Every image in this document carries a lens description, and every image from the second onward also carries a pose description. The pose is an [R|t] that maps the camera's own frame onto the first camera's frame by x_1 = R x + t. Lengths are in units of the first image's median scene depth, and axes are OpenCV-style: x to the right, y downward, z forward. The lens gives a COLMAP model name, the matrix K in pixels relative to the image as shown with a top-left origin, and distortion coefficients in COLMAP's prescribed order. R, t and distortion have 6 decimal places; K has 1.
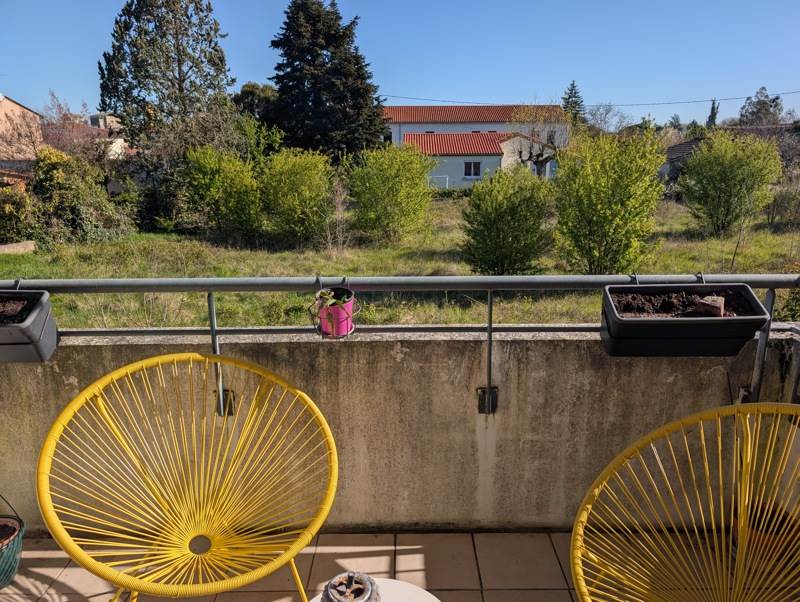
lens RADIAL K [[577.6, 0, 403.1], [0, 577.6, 299.7], [0, 0, 1]] dist [0.005870, 0.004365]
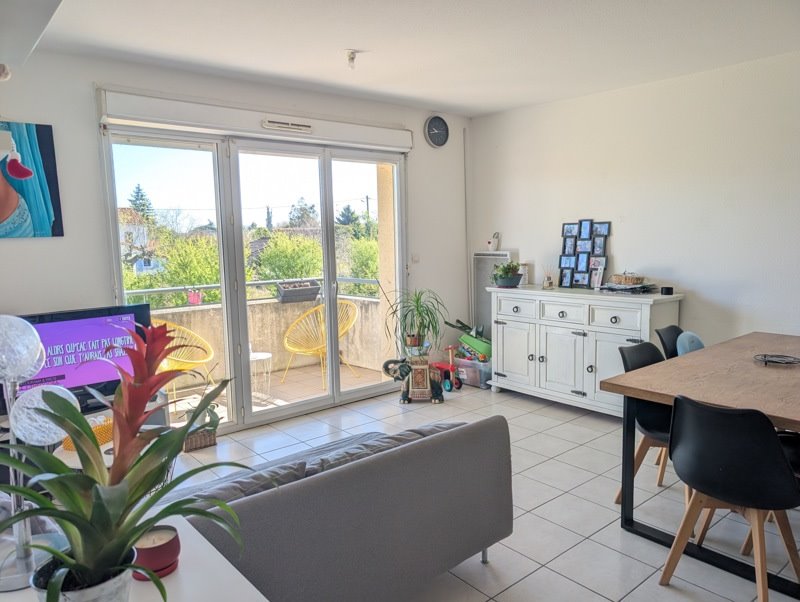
lens RADIAL K [[577.6, 0, 400.1], [0, 577.6, 300.4], [0, 0, 1]] dist [0.005870, 0.004365]
pose [[0.768241, -0.080377, 0.635095, -0.080303], [0.183799, 0.978011, -0.098556, 0.035429], [-0.613208, 0.192445, 0.766121, -0.127785]]
